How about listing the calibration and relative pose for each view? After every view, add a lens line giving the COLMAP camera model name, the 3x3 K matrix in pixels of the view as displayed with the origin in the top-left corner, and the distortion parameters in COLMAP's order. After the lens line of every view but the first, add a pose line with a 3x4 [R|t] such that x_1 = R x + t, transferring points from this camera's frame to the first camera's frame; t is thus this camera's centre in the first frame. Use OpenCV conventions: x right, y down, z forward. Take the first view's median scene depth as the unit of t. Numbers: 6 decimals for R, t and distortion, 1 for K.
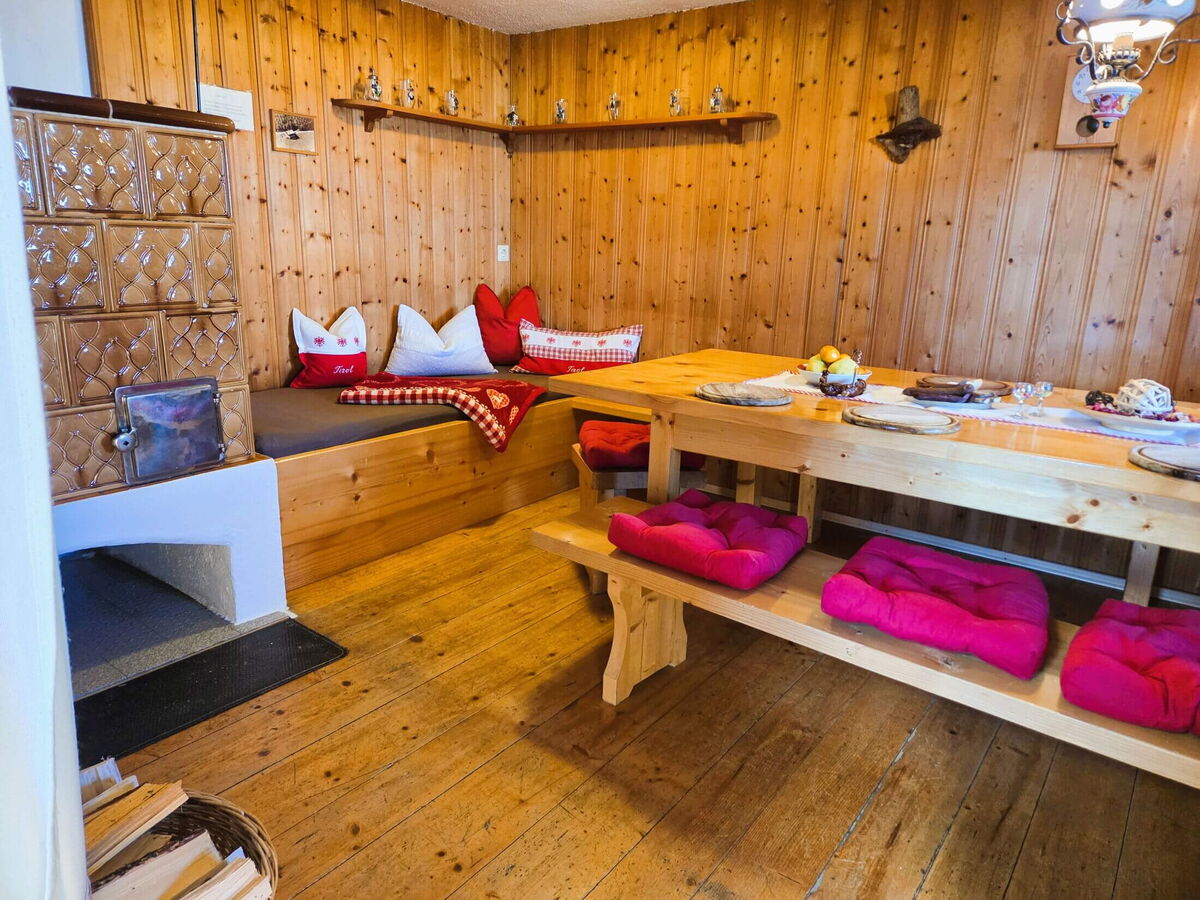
lens RADIAL K [[816.7, 0, 606.6], [0, 816.7, 447.3], [0, 0, 1]] dist [0.076390, -0.066828]
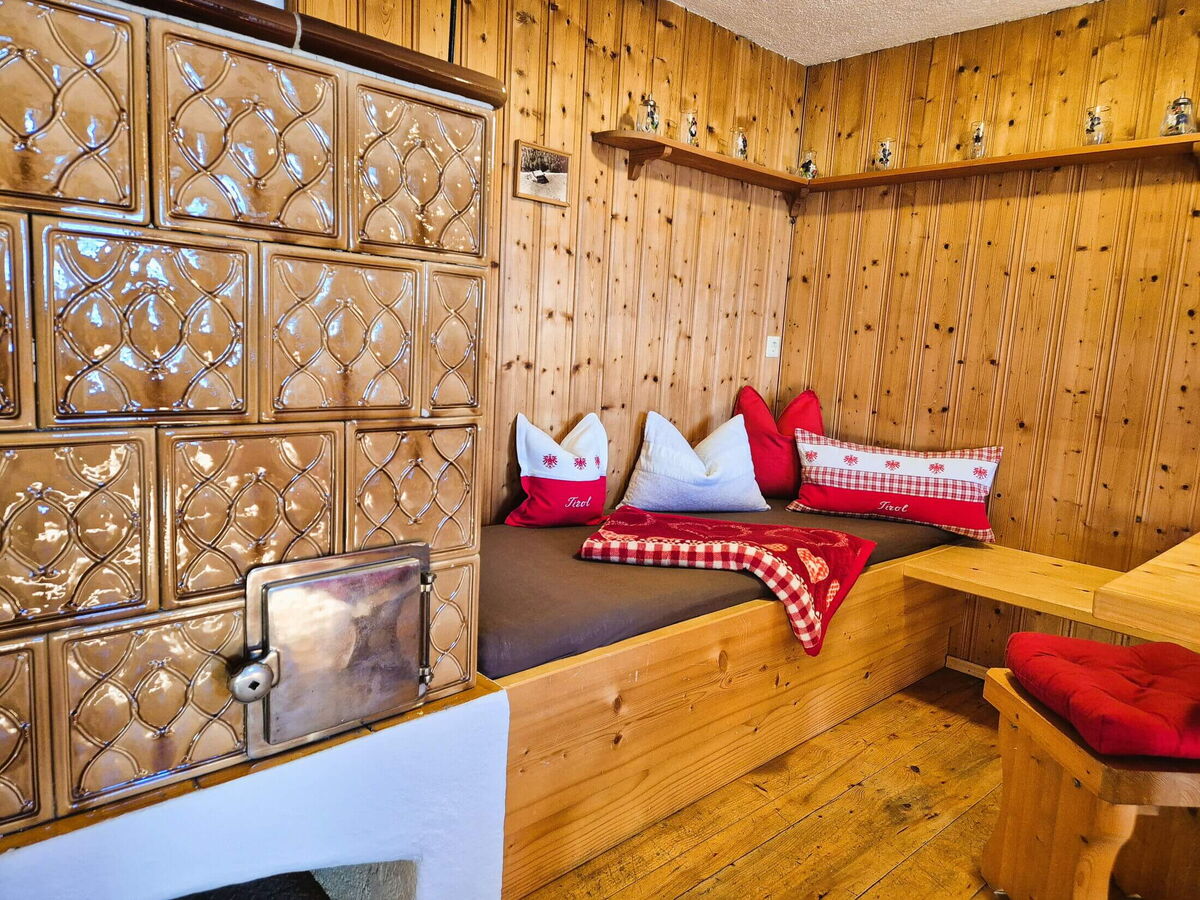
lens RADIAL K [[802.2, 0, 596.5], [0, 802.2, 449.0], [0, 0, 1]] dist [0.083273, -0.076792]
pose [[0.981911, 0.045715, -0.183741, -0.180553], [-0.067419, 0.991229, -0.113666, -0.062403], [0.176933, 0.123998, 0.976381, 0.332596]]
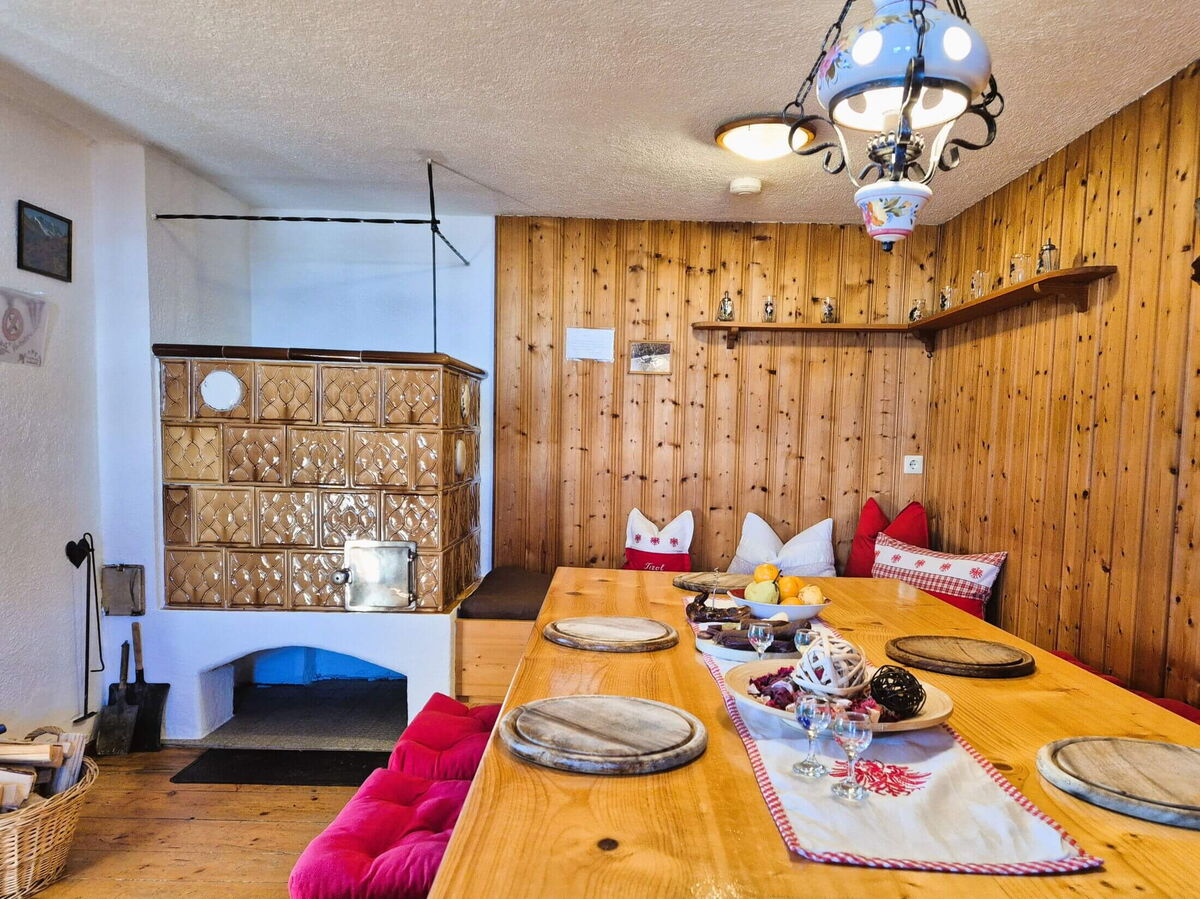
lens RADIAL K [[921.9, 0, 600.0], [0, 921.9, 507.8], [0, 0, 1]] dist [0.093288, -0.112182]
pose [[0.570068, 0.044747, -0.820378, 0.600288], [-0.212267, 0.972637, -0.094449, -0.041543], [0.793704, 0.227981, 0.563967, 0.262824]]
